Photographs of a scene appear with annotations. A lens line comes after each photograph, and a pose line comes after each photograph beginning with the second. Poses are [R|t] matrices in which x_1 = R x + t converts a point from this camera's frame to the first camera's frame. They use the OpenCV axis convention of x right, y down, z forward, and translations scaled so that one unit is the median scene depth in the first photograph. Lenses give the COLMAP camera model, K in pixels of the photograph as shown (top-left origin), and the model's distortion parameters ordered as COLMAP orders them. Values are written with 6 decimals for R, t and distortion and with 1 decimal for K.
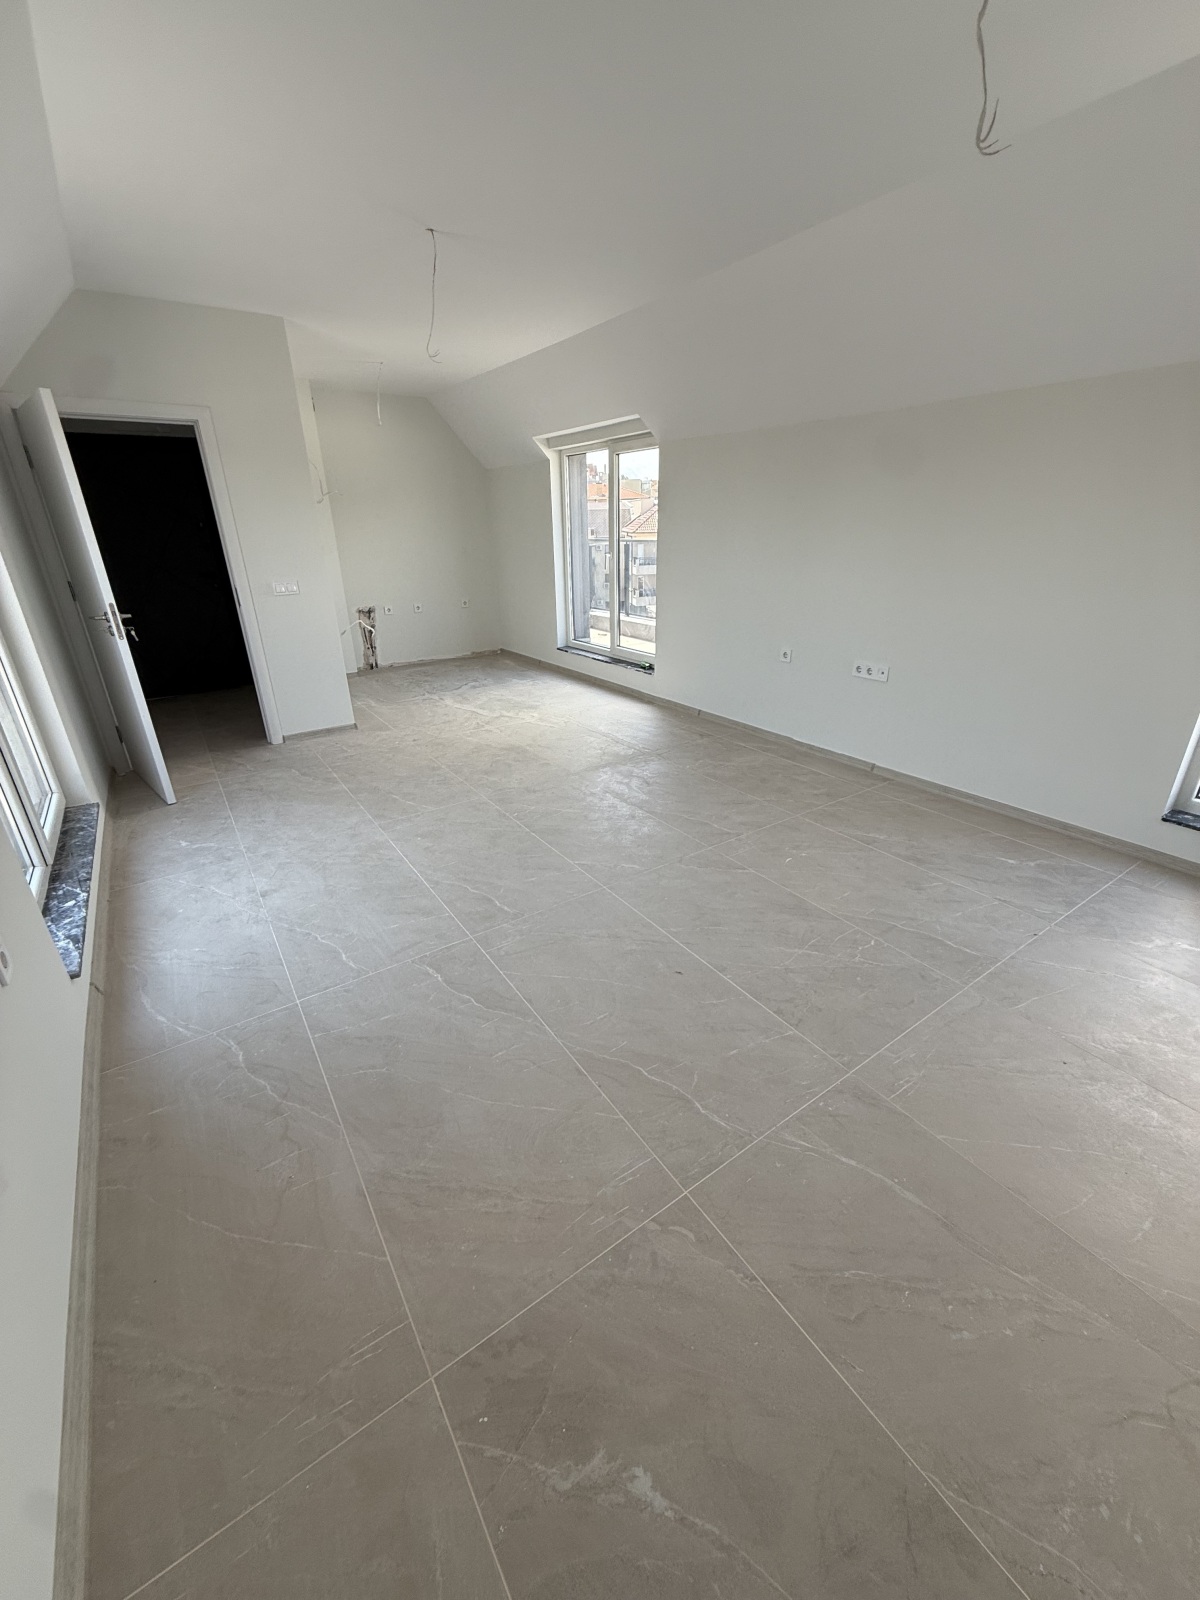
lens RADIAL K [[637.0, 0, 600.0], [0, 637.0, 800.0], [0, 0, 1]] dist [-0.001754, 0.000429]
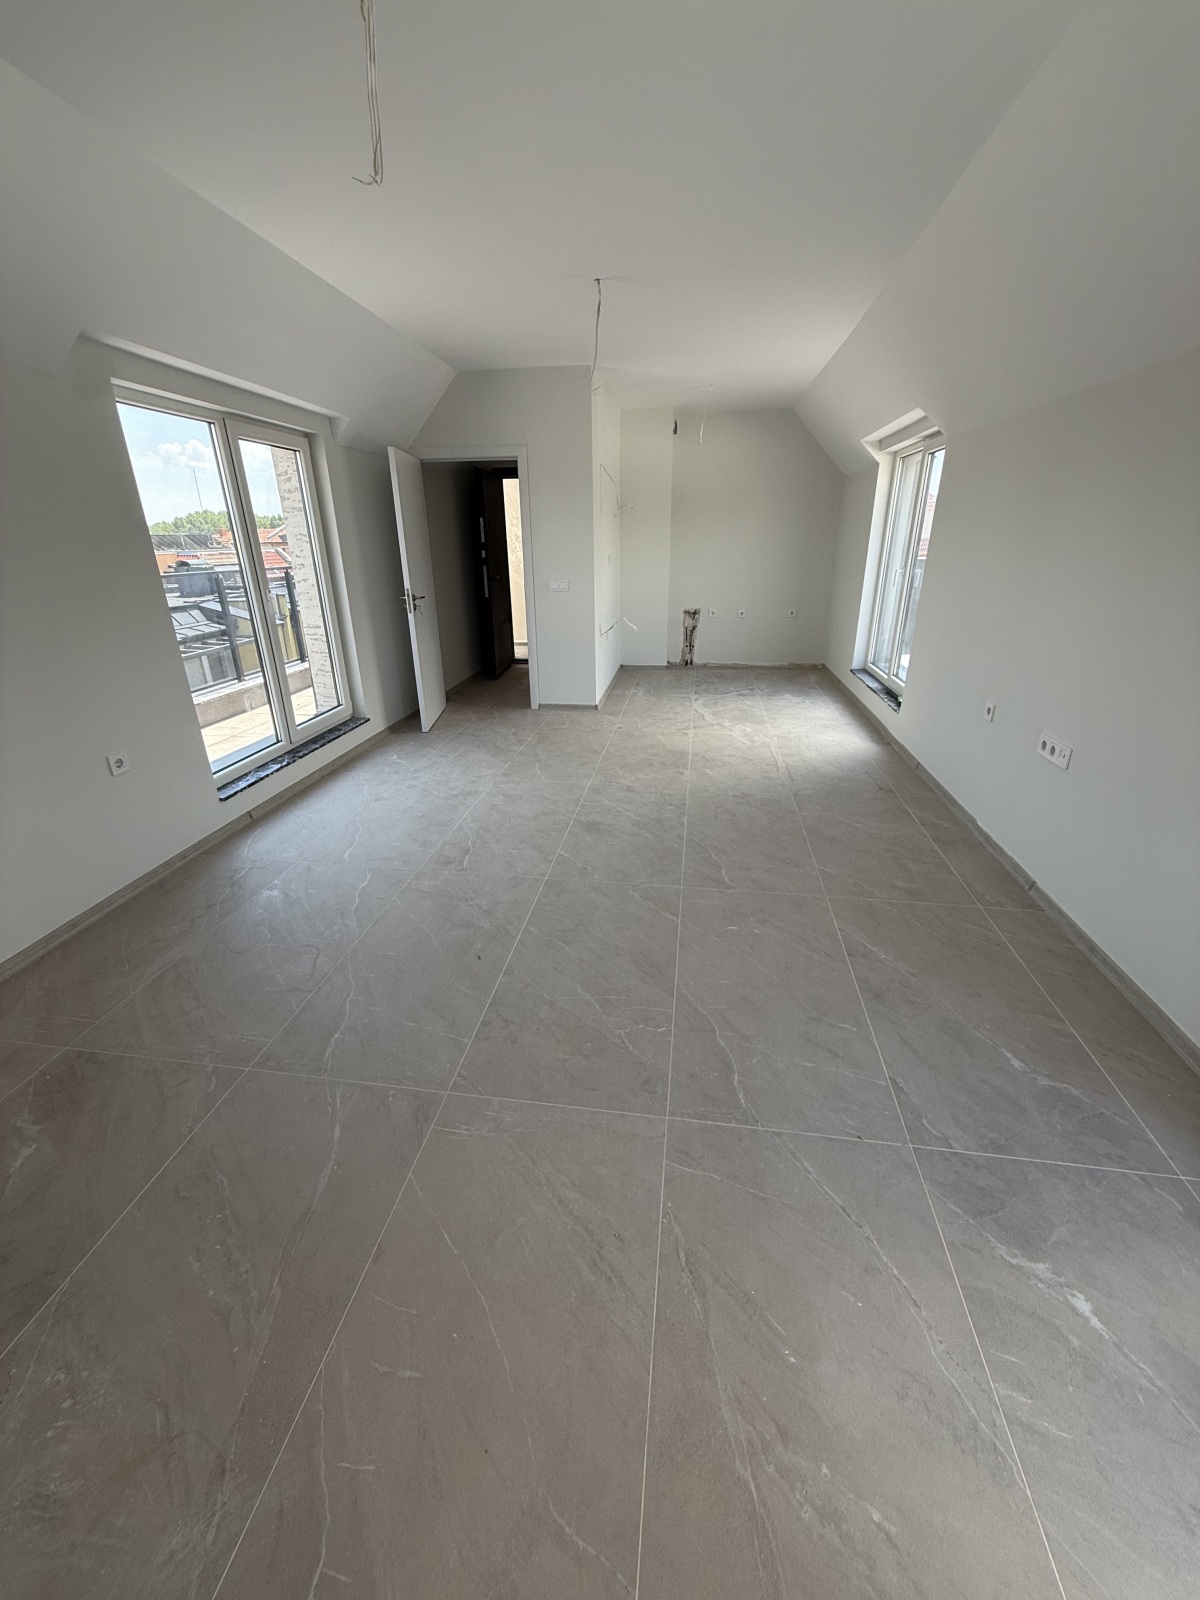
lens RADIAL K [[636.9, 0, 600.0], [0, 636.9, 800.0], [0, 0, 1]] dist [0.000899, -0.000416]
pose [[0.732655, 0.266382, -0.626304, 0.488525], [-0.270826, 0.958337, 0.090790, -0.075837], [0.624395, 0.103102, 0.774274, 0.149945]]
